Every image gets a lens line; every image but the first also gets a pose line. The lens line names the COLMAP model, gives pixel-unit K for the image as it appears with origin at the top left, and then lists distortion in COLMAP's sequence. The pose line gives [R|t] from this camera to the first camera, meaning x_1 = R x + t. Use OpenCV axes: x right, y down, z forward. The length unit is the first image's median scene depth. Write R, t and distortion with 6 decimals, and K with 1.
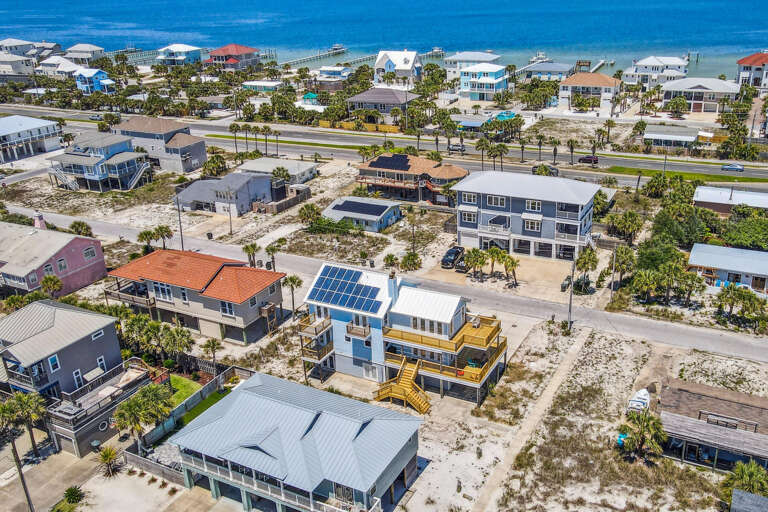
lens RADIAL K [[706.2, 0, 414.6], [0, 706.2, 256.1], [0, 0, 1]] dist [-0.004281, -0.000111]
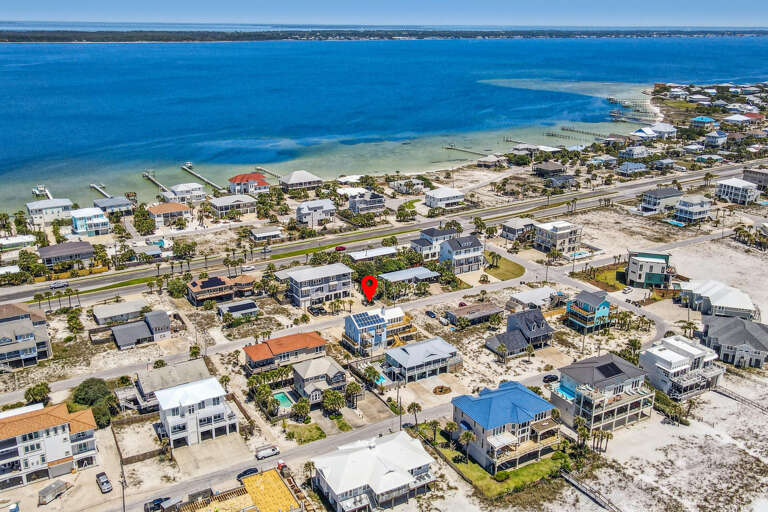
lens RADIAL K [[665.8, 0, 381.3], [0, 665.8, 255.3], [0, 0, 1]] dist [0.007006, 0.021273]
pose [[0.553340, -0.236641, 0.798634, -1.757493], [0.302662, 0.950382, 0.071903, -0.303087], [-0.776023, 0.201929, 0.597506, -0.512028]]
